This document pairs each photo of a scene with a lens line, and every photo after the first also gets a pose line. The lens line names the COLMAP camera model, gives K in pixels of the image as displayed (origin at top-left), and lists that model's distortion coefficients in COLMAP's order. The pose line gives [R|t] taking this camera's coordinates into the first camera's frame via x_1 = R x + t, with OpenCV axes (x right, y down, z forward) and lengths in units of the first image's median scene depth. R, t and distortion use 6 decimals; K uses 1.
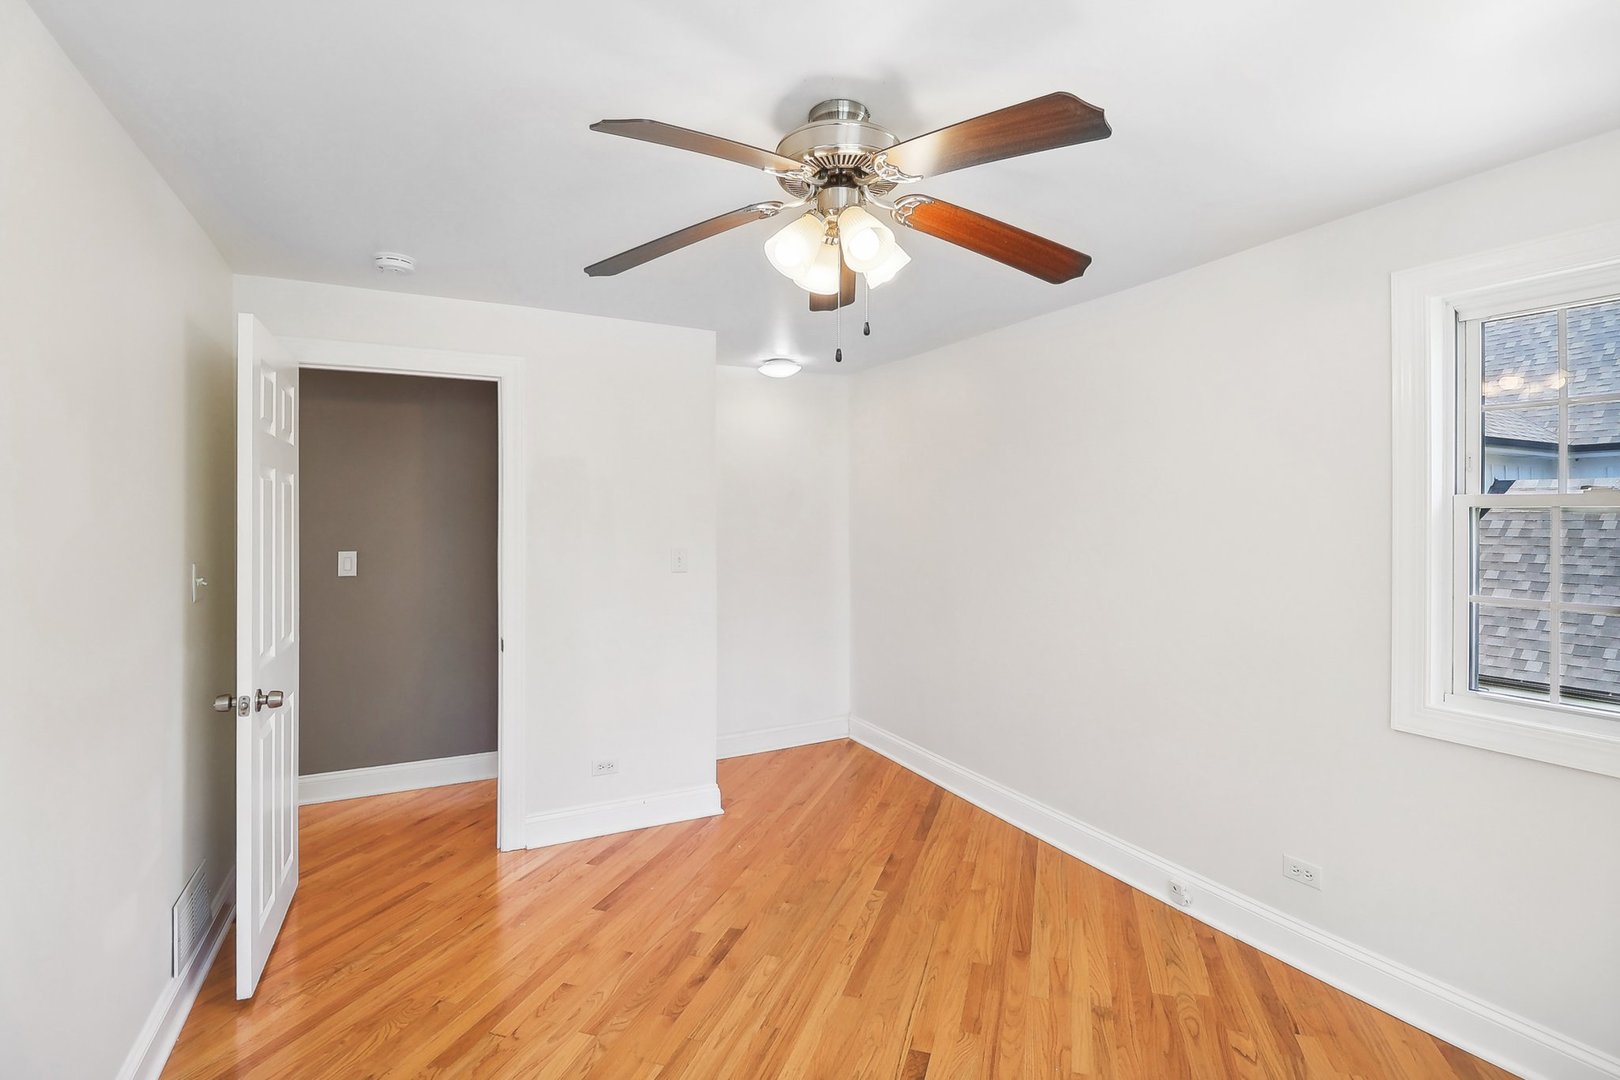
lens RADIAL K [[762.3, 0, 796.2], [0, 762.3, 514.1], [0, 0, 1]] dist [0.001377, -0.012257]
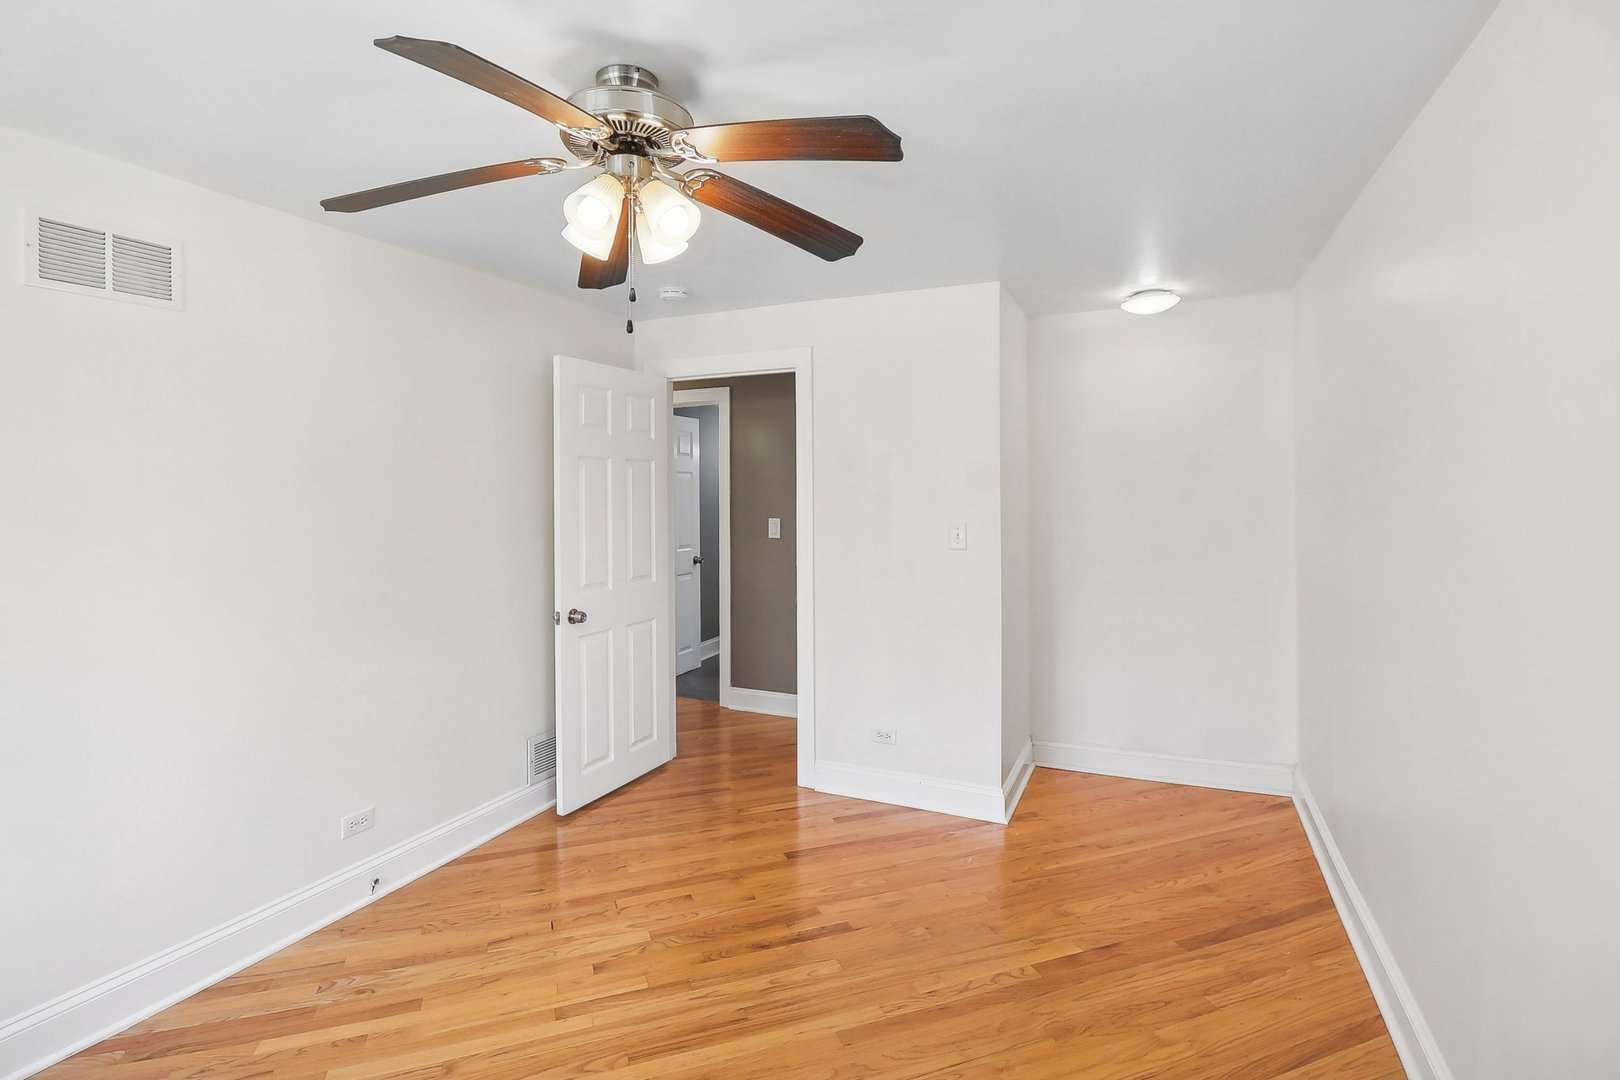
lens RADIAL K [[765.9, 0, 803.3], [0, 765.9, 491.6], [0, 0, 1]] dist [0.001800, -0.012293]
pose [[0.627516, -0.001620, -0.778602, 0.562762], [0.006018, 0.999978, 0.002769, 0.001751], [0.778580, -0.006424, 0.627512, 0.324233]]
